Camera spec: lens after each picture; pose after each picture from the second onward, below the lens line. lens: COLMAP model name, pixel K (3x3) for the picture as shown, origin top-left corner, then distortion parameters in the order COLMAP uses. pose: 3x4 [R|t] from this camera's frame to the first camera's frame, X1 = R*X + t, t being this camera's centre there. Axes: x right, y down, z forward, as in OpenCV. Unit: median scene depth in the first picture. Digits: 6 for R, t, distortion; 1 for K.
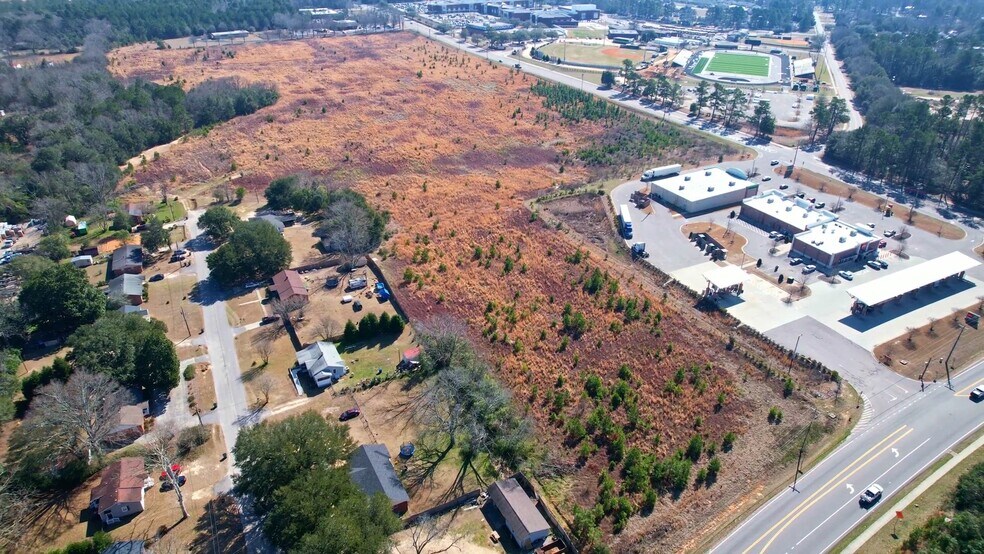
lens RADIAL K [[629.6, 0, 492.0], [0, 629.6, 277.0], [0, 0, 1]] dist [-0.077299, 0.069774]
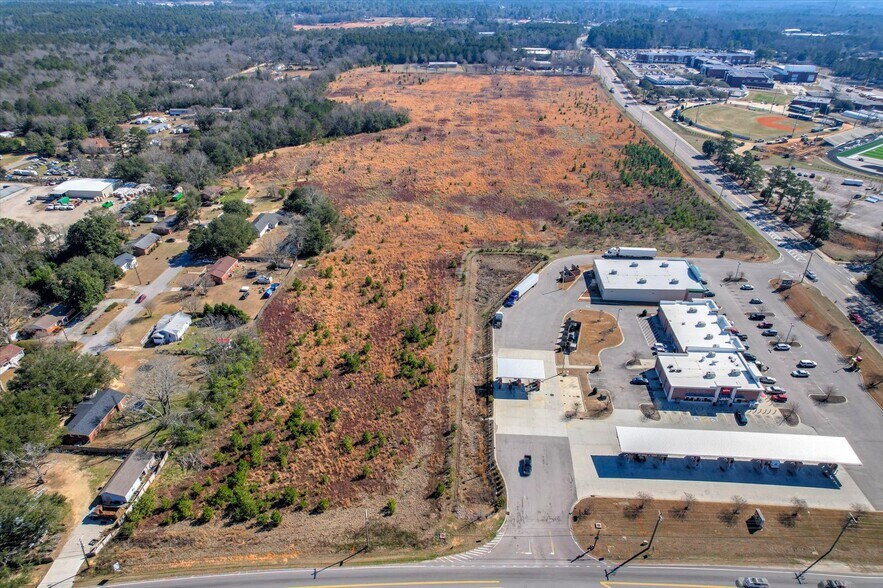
lens RADIAL K [[565.5, 0, 441.5], [0, 565.5, 294.0], [0, 0, 1]] dist [-0.075916, 0.067964]
pose [[0.851850, 0.262261, -0.453400, 0.476986], [-0.256342, 0.963612, 0.075767, -0.109318], [0.456772, 0.051683, 0.888081, 0.130624]]
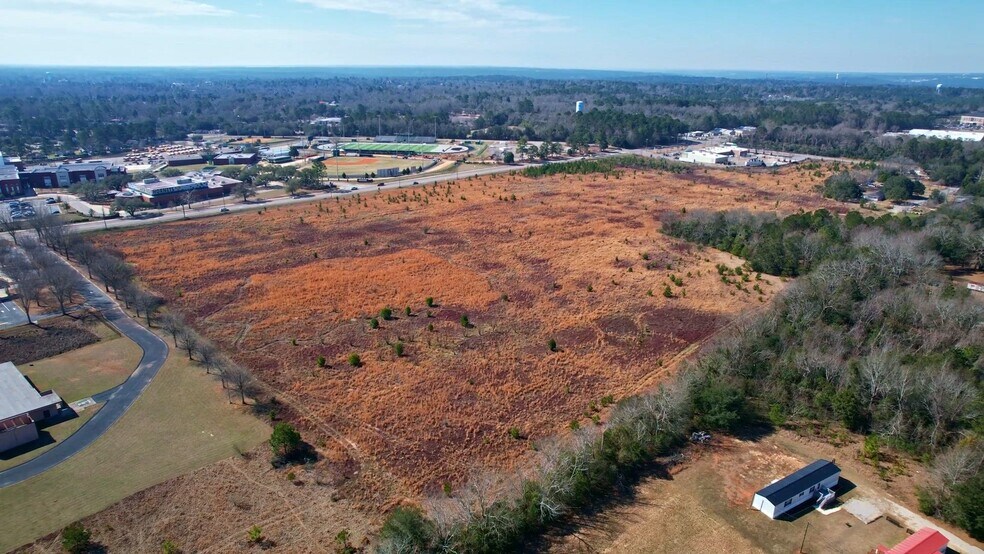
lens RADIAL K [[629.6, 0, 492.0], [0, 629.6, 277.0], [0, 0, 1]] dist [-0.077299, 0.069774]
pose [[-0.259285, -0.321289, 0.910794, -1.742684], [0.457165, 0.789873, 0.408779, -1.122242], [-0.850748, 0.522373, -0.057920, 2.088574]]
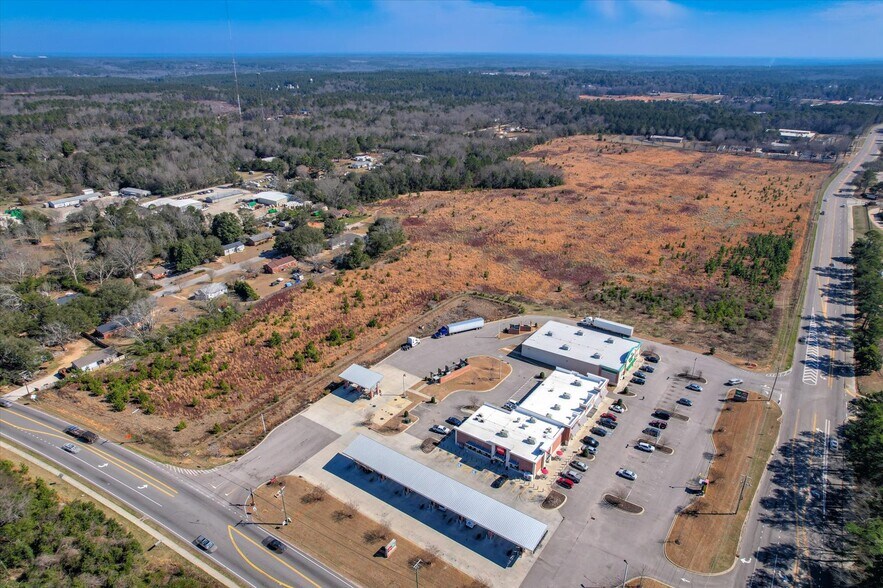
lens RADIAL K [[565.5, 0, 441.5], [0, 565.5, 294.0], [0, 0, 1]] dist [-0.075916, 0.067964]
pose [[0.458690, 0.353361, -0.815315, 0.893323], [-0.430359, 0.891084, 0.144083, -0.247770], [0.777428, 0.284789, 0.560804, 0.391372]]
